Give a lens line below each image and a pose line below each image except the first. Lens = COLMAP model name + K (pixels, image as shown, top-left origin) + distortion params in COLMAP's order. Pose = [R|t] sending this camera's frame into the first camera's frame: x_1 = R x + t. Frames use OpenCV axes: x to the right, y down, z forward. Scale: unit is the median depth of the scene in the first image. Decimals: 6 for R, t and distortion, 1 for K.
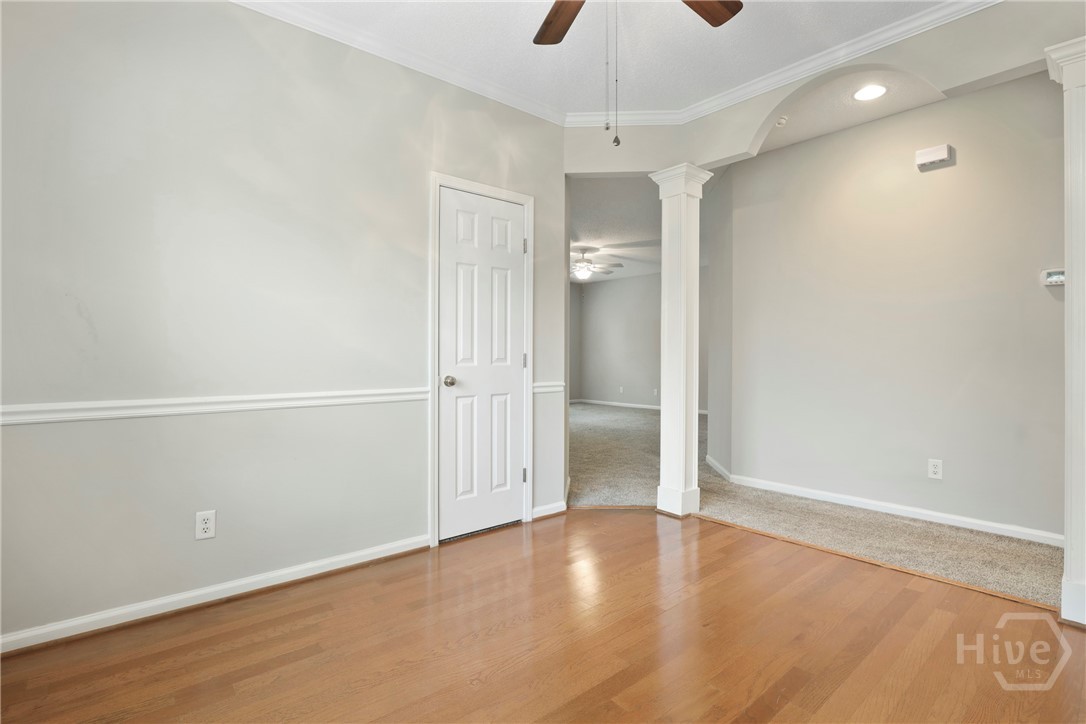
lens RADIAL K [[521.3, 0, 551.5], [0, 521.3, 356.4], [0, 0, 1]] dist [-0.010200, 0.000012]
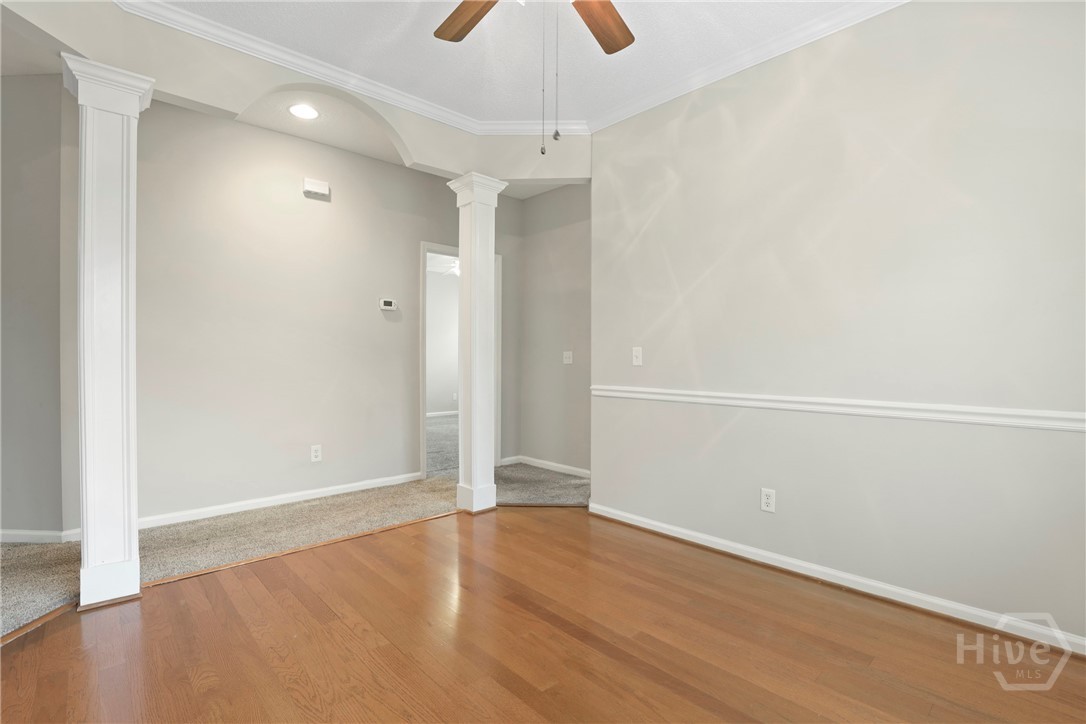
lens RADIAL K [[521.1, 0, 537.9], [0, 521.1, 365.0], [0, 0, 1]] dist [-0.000388, 0.000039]
pose [[-0.024867, -0.011516, 0.999624, -0.485854], [-0.002659, 0.999931, 0.011454, 0.000535], [-0.999687, -0.002373, -0.024896, 0.551641]]
